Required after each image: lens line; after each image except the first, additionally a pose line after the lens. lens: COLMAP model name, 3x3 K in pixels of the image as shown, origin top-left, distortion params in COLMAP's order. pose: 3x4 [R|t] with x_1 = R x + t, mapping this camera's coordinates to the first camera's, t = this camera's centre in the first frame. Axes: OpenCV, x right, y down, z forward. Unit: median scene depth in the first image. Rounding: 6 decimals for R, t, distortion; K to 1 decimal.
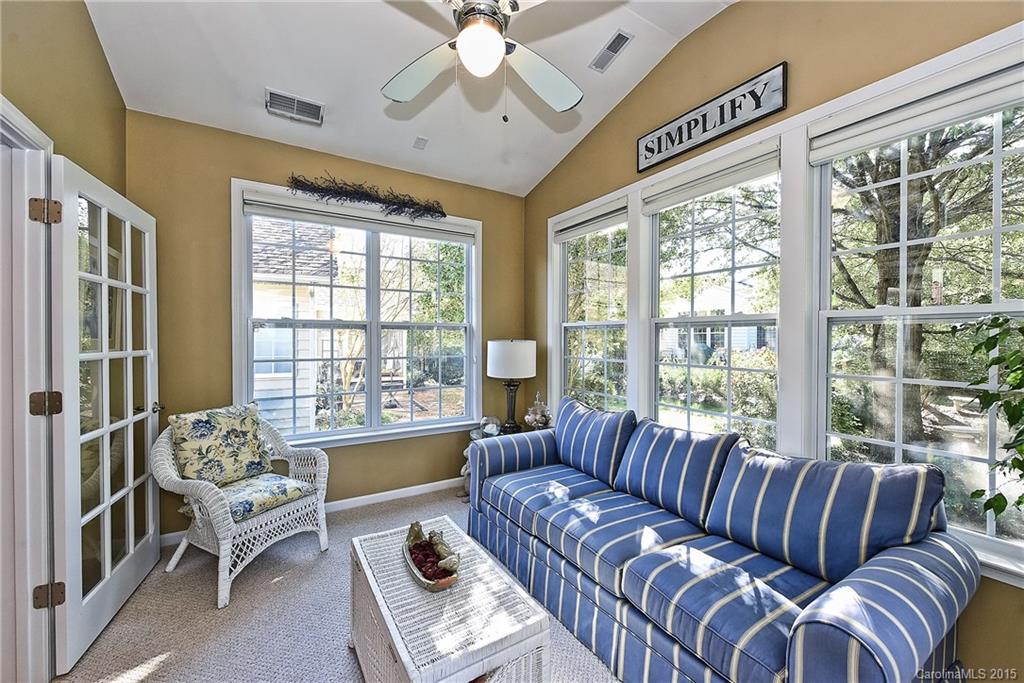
lens RADIAL K [[405.7, 0, 512.1], [0, 405.7, 342.8], [0, 0, 1]] dist [-0.000552, -0.000666]
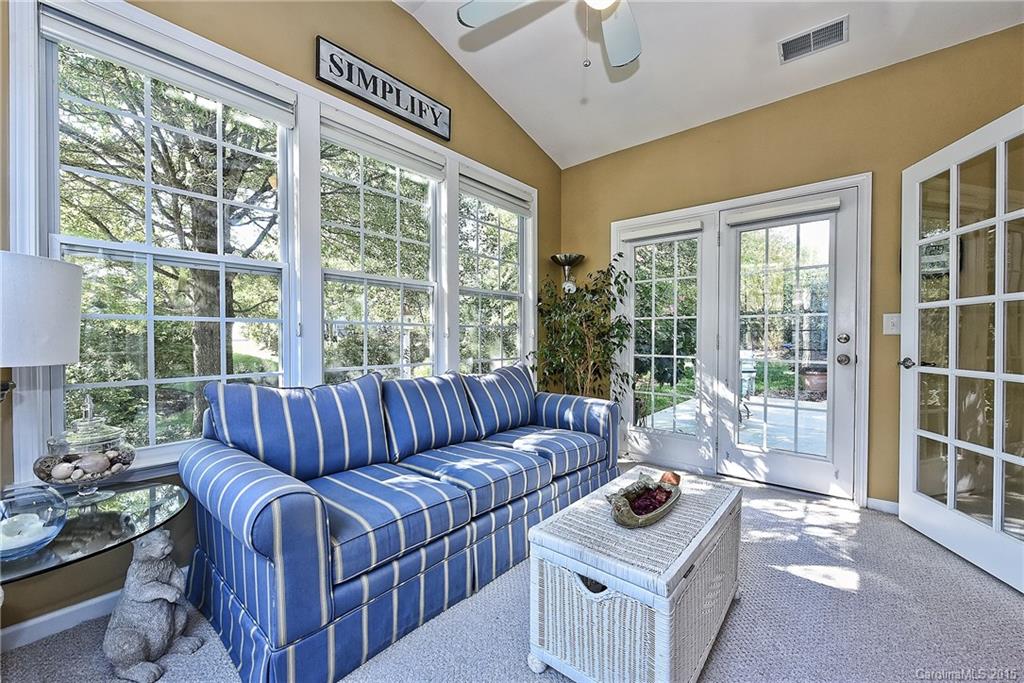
lens RADIAL K [[405.7, 0, 510.6], [0, 405.7, 340.5], [0, 0, 1]] dist [-0.000552, -0.000666]
pose [[-0.312962, -0.014638, 0.949653, -0.650252], [0.008551, 0.999797, 0.018229, 0.090805], [-0.949727, 0.013825, -0.312774, 1.043016]]
